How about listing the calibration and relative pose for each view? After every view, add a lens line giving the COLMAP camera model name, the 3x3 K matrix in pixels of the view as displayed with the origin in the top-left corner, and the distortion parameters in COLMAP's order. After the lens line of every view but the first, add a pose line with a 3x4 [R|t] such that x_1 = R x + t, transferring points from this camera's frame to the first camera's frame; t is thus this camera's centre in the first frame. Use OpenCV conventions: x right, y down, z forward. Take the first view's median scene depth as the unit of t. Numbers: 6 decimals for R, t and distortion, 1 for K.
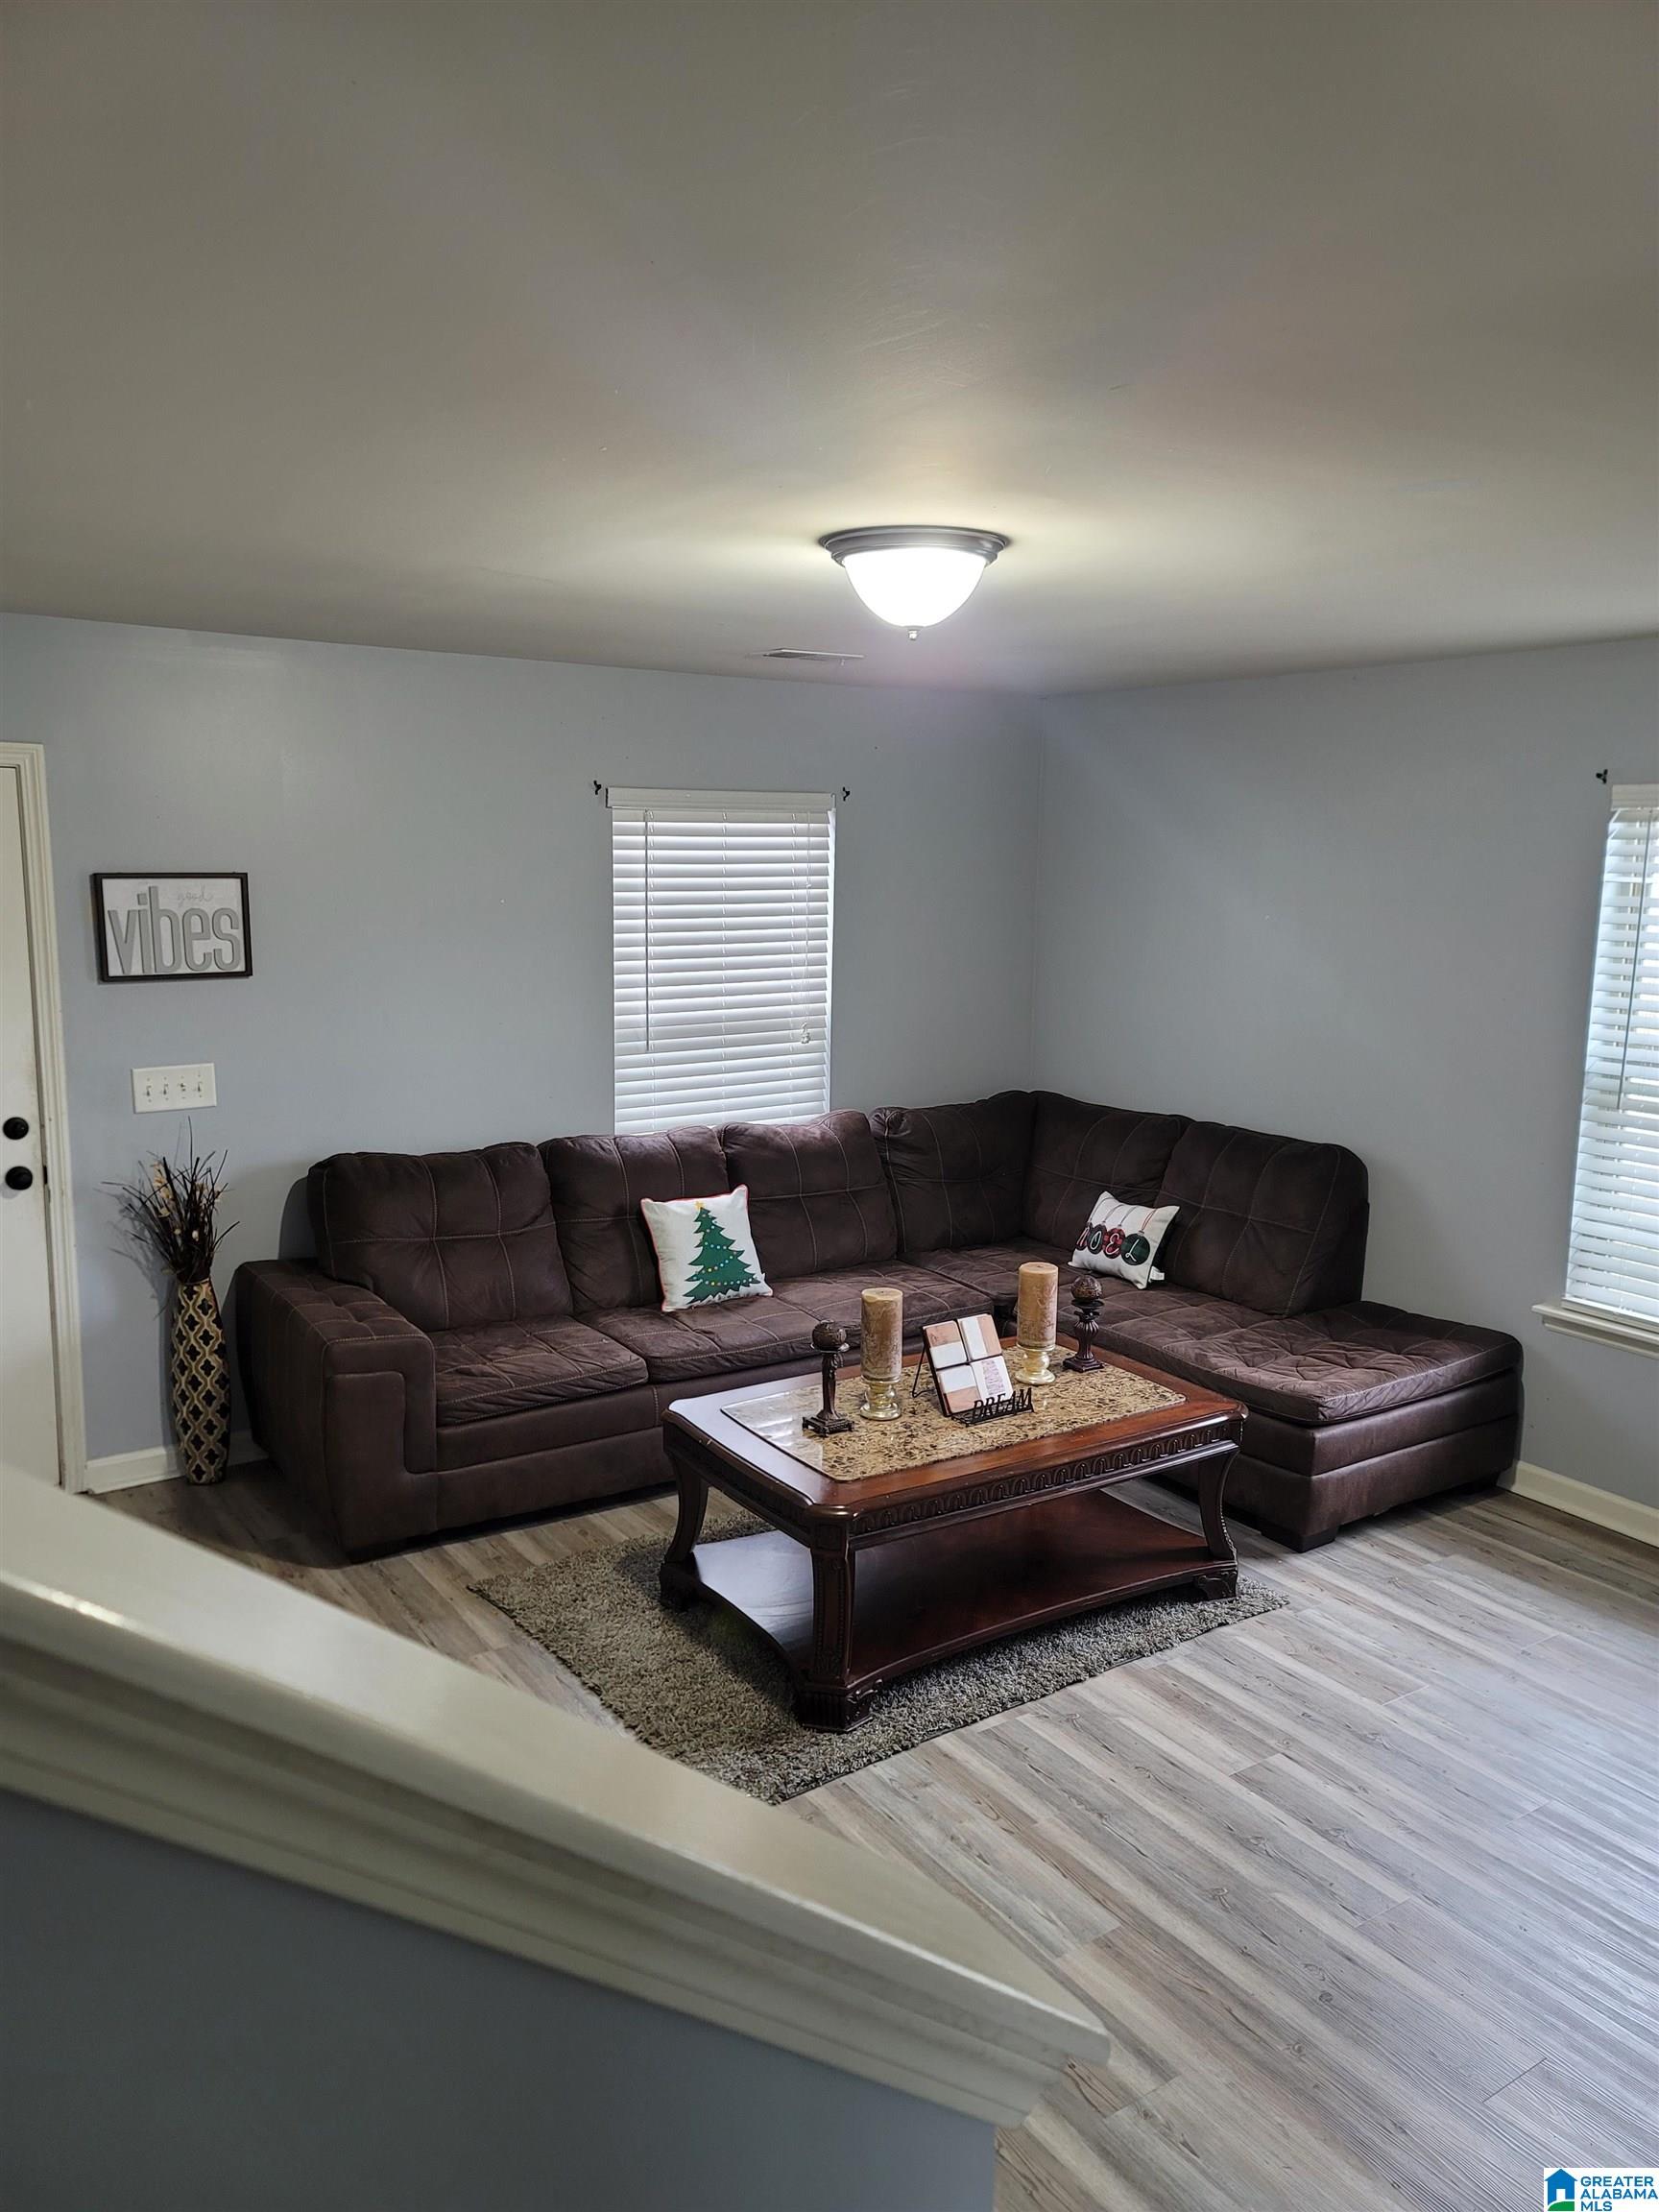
lens RADIAL K [[1648.2, 0, 824.2], [0, 1648.2, 1115.4], [0, 0, 1]] dist [0.063966, -0.049864]
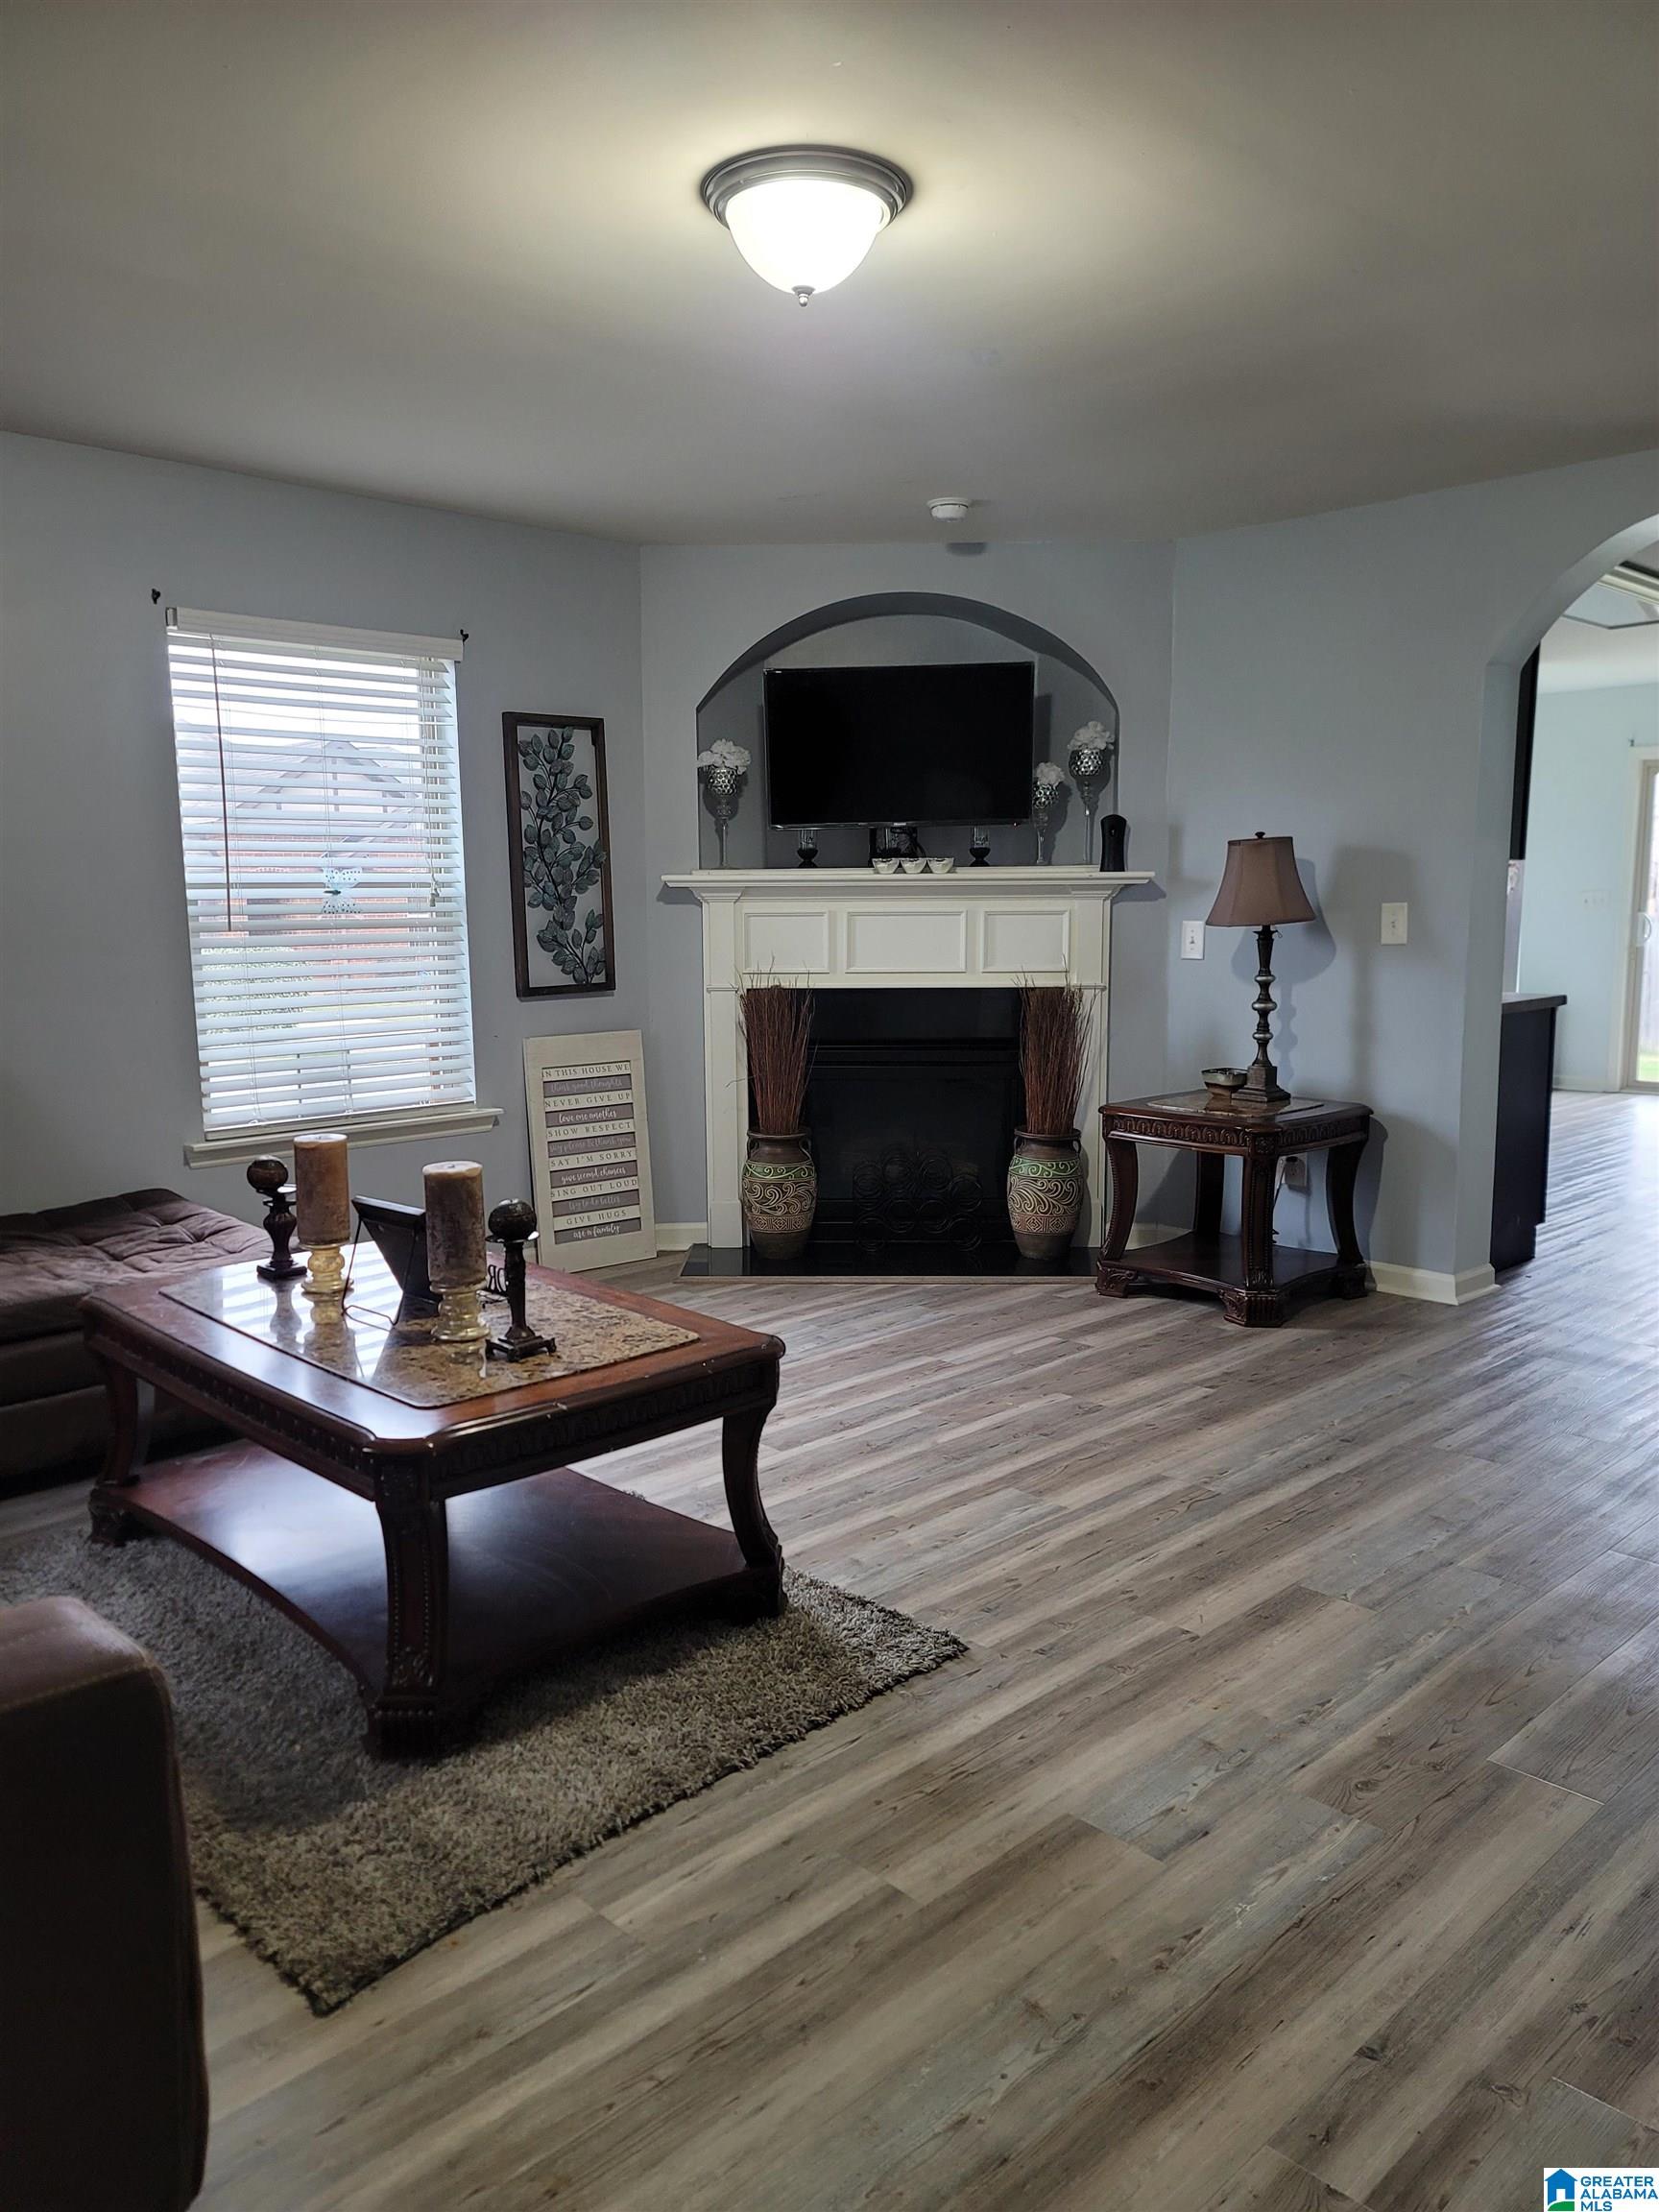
lens RADIAL K [[1648.2, 0, 824.2], [0, 1648.2, 1115.4], [0, 0, 1]] dist [0.063966, -0.049864]
pose [[-0.196684, -0.152341, 0.968560, -0.859645], [0.166822, 0.968252, 0.186169, -0.020311], [-0.966171, 0.198194, -0.165026, 1.199041]]
